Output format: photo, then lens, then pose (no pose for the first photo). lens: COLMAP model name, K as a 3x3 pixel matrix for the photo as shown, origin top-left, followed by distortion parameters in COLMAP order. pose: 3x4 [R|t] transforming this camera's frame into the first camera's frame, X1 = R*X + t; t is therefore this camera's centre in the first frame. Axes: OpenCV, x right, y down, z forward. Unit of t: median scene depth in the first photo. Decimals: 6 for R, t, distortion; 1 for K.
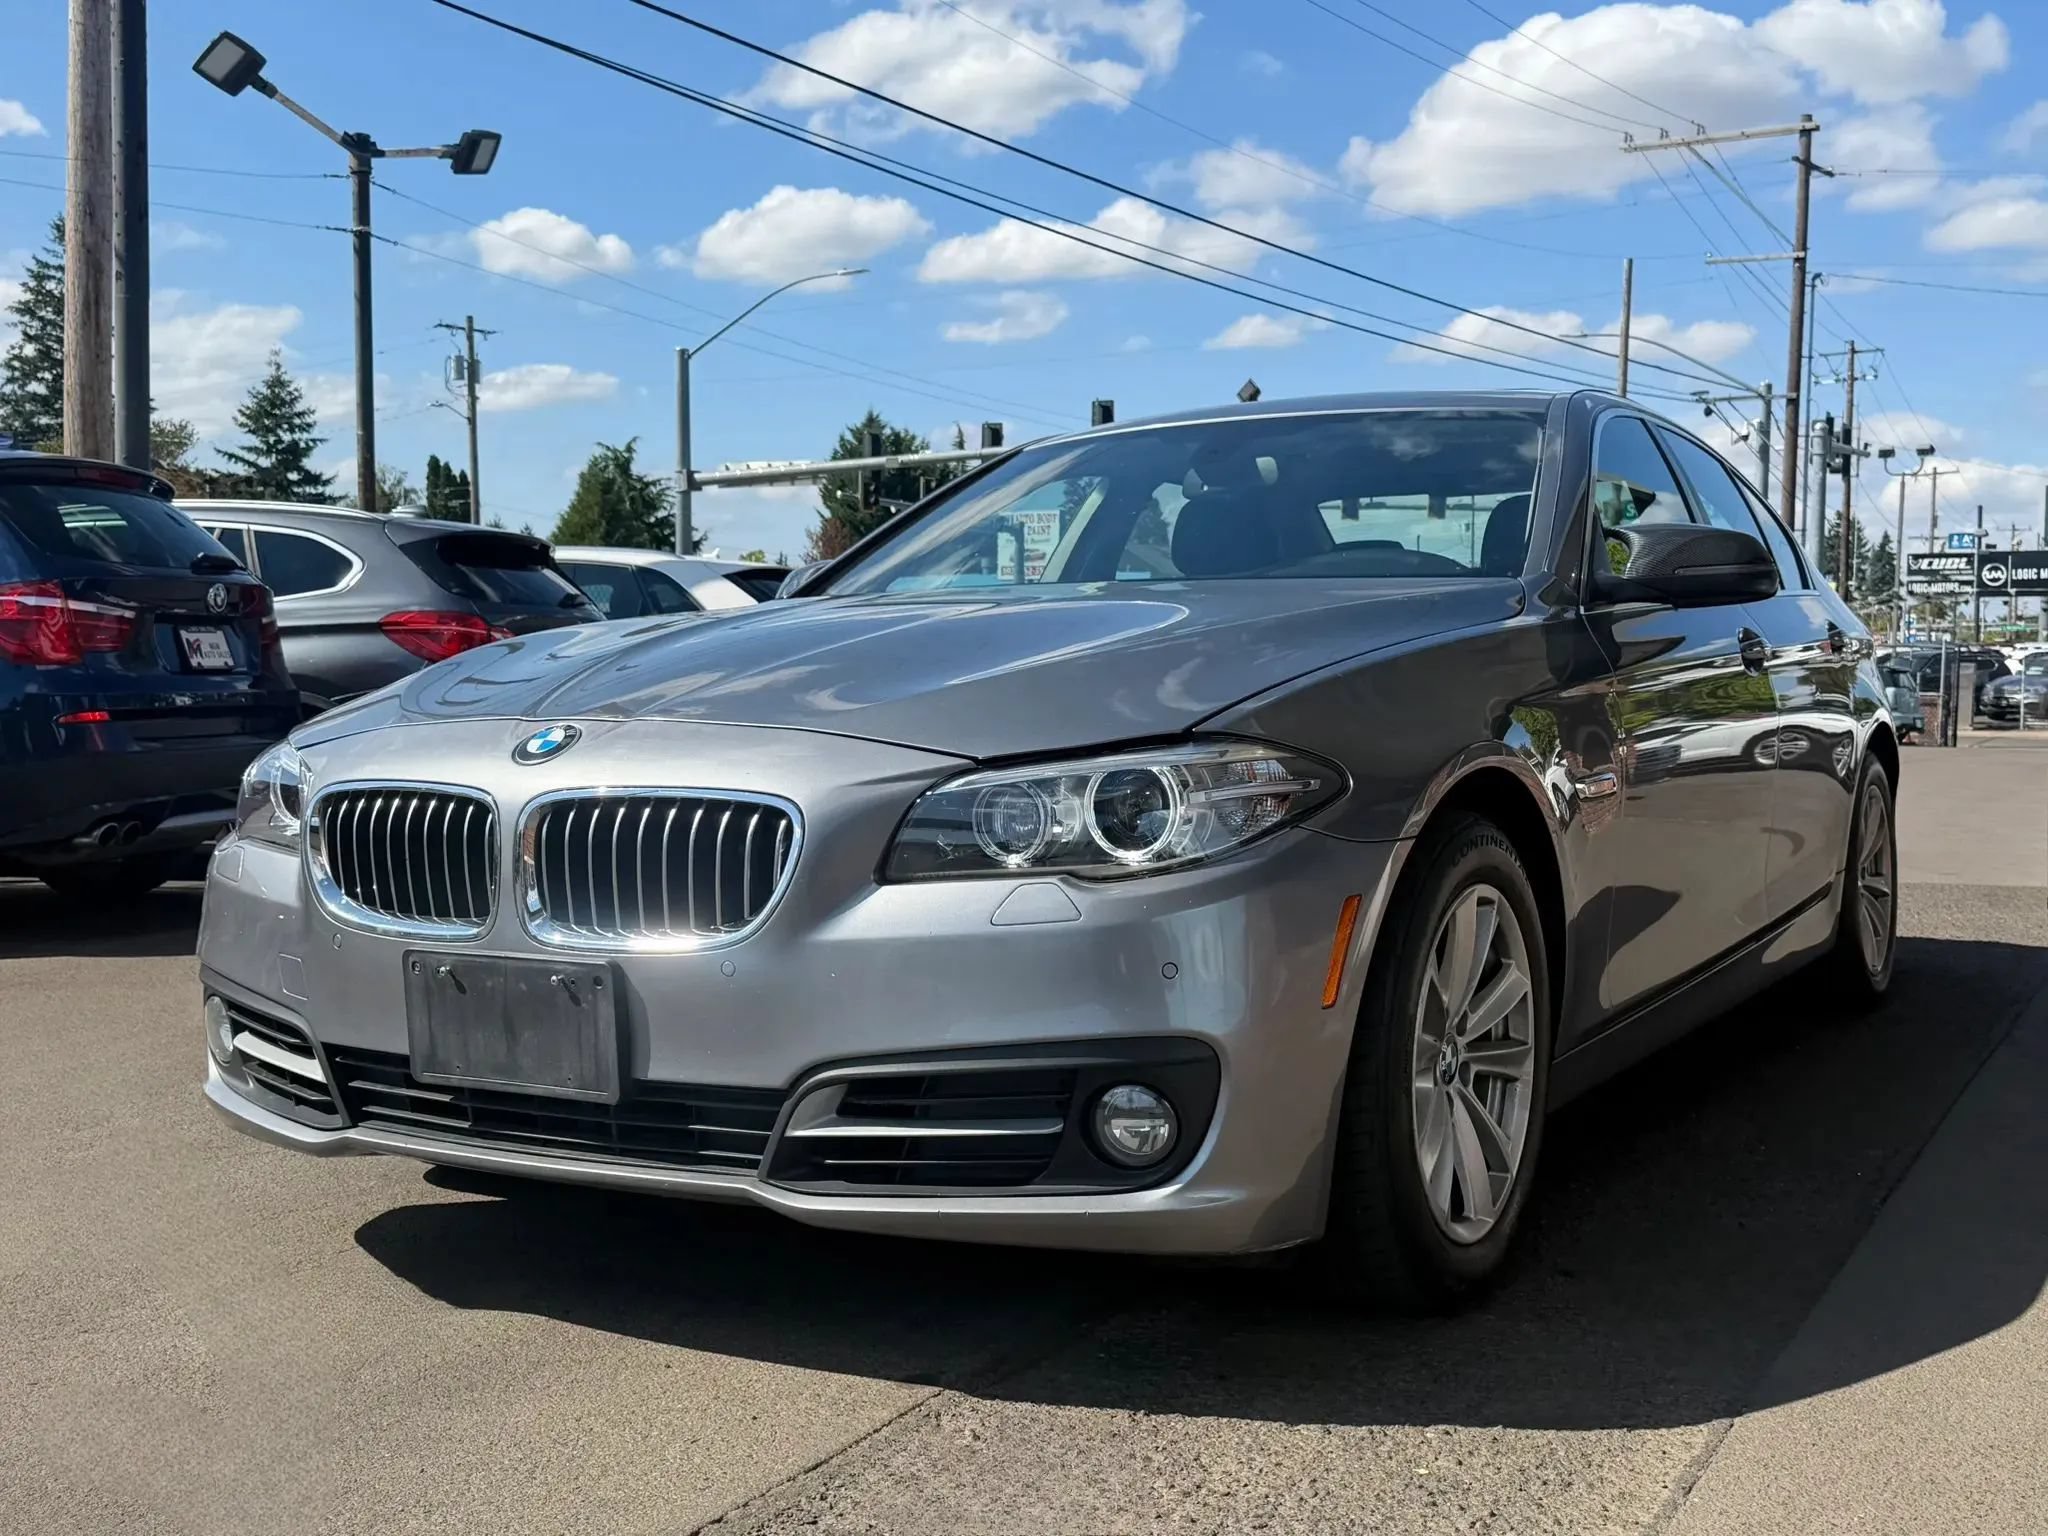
lens RADIAL K [[2126.9, 0, 1024.0], [0, 2126.9, 768.0], [0, 0, 1]] dist [0.165672, -0.373216]
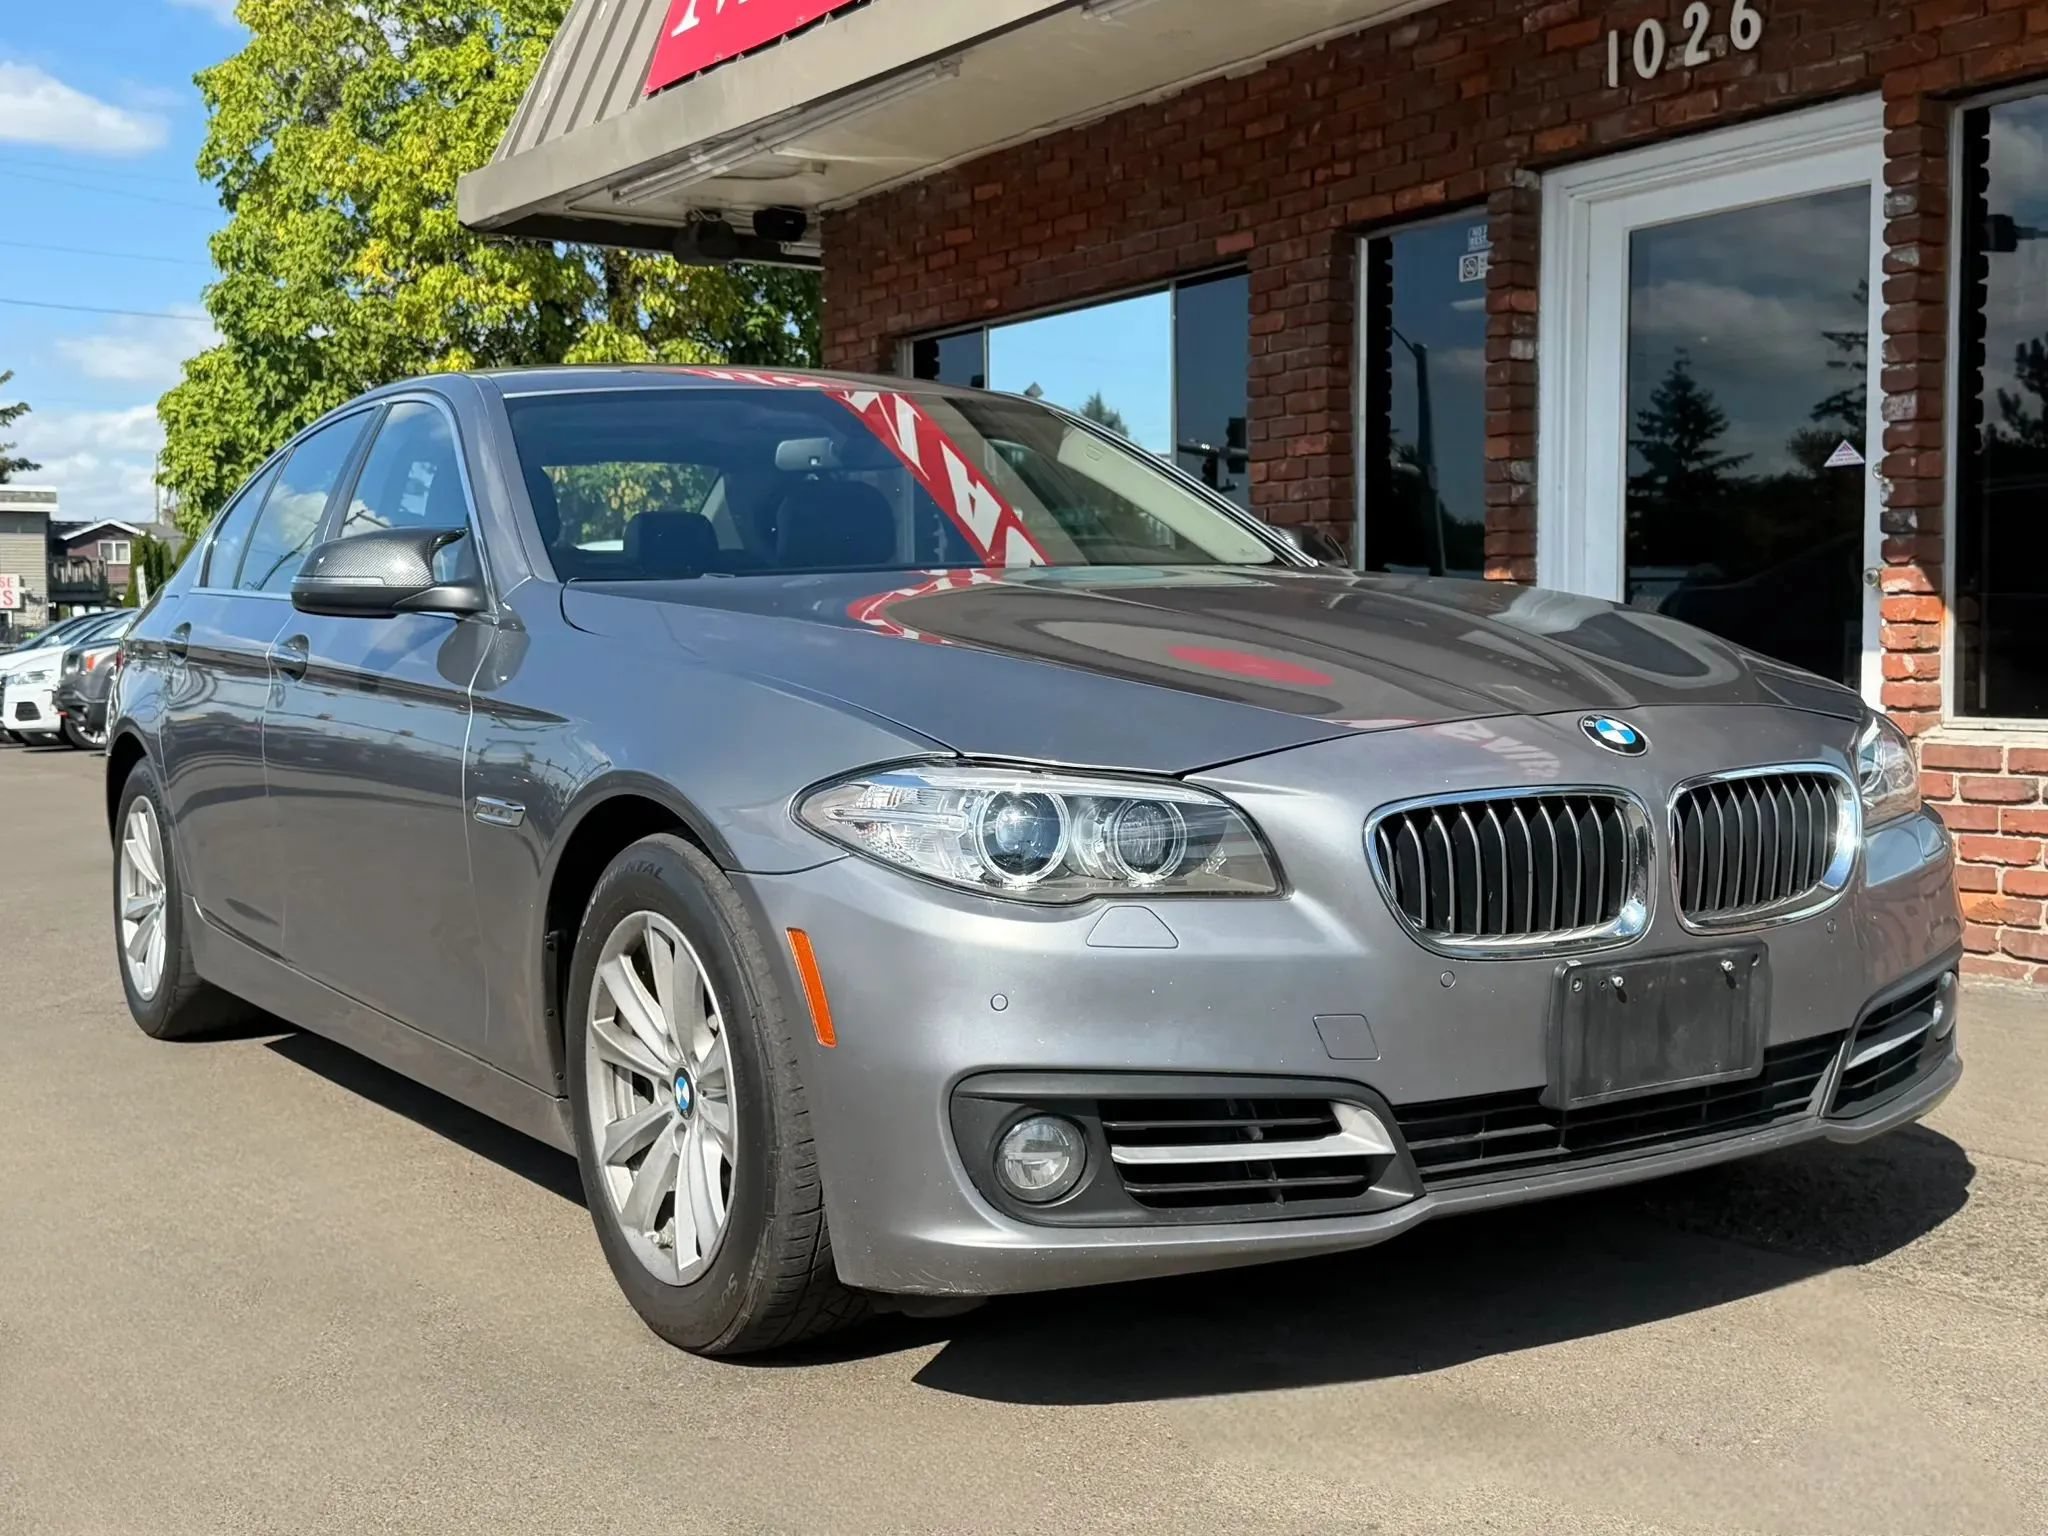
lens RADIAL K [[2331.2, 0, 1024.0], [0, 2331.2, 768.0], [0, 0, 1]] dist [0.216276, -0.568157]
pose [[0.469295, -0.063640, 0.880745, -1.252571], [0.061179, 0.997346, 0.039466, -0.053599], [-0.880920, 0.035362, 0.471943, 0.712588]]
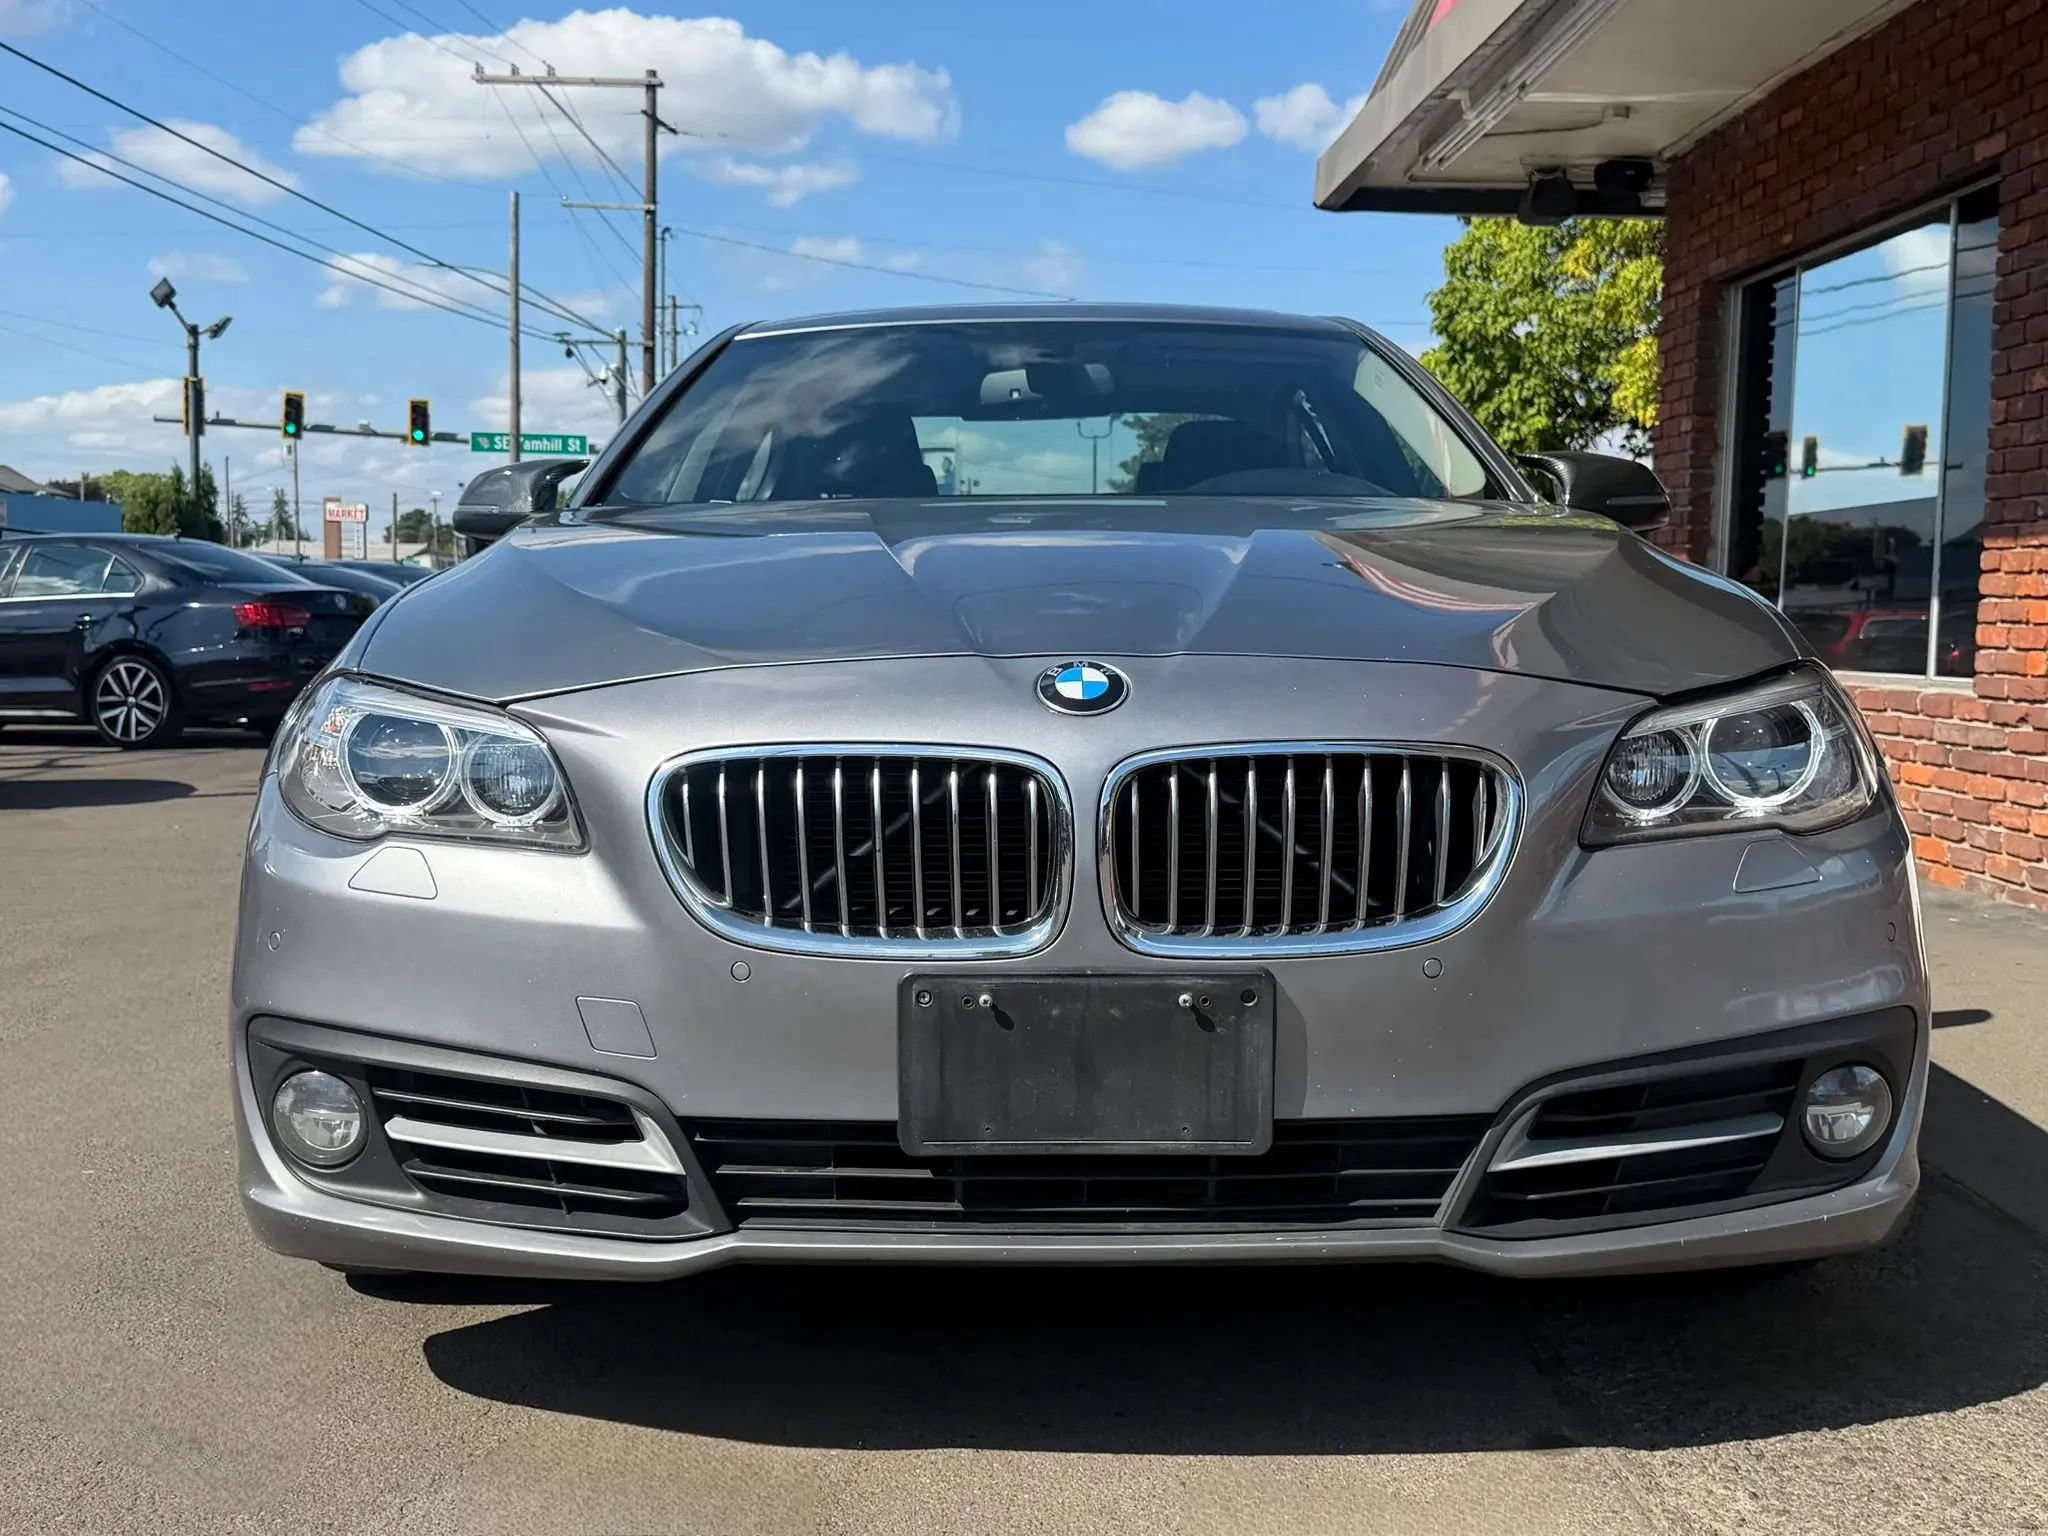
lens RADIAL K [[2126.9, 0, 1024.0], [0, 2126.9, 768.0], [0, 0, 1]] dist [0.165672, -0.373216]
pose [[0.864150, -0.032549, 0.502180, -0.598442], [0.017576, 0.999249, 0.034522, -0.009039], [-0.502927, -0.021006, 0.864073, 0.356238]]
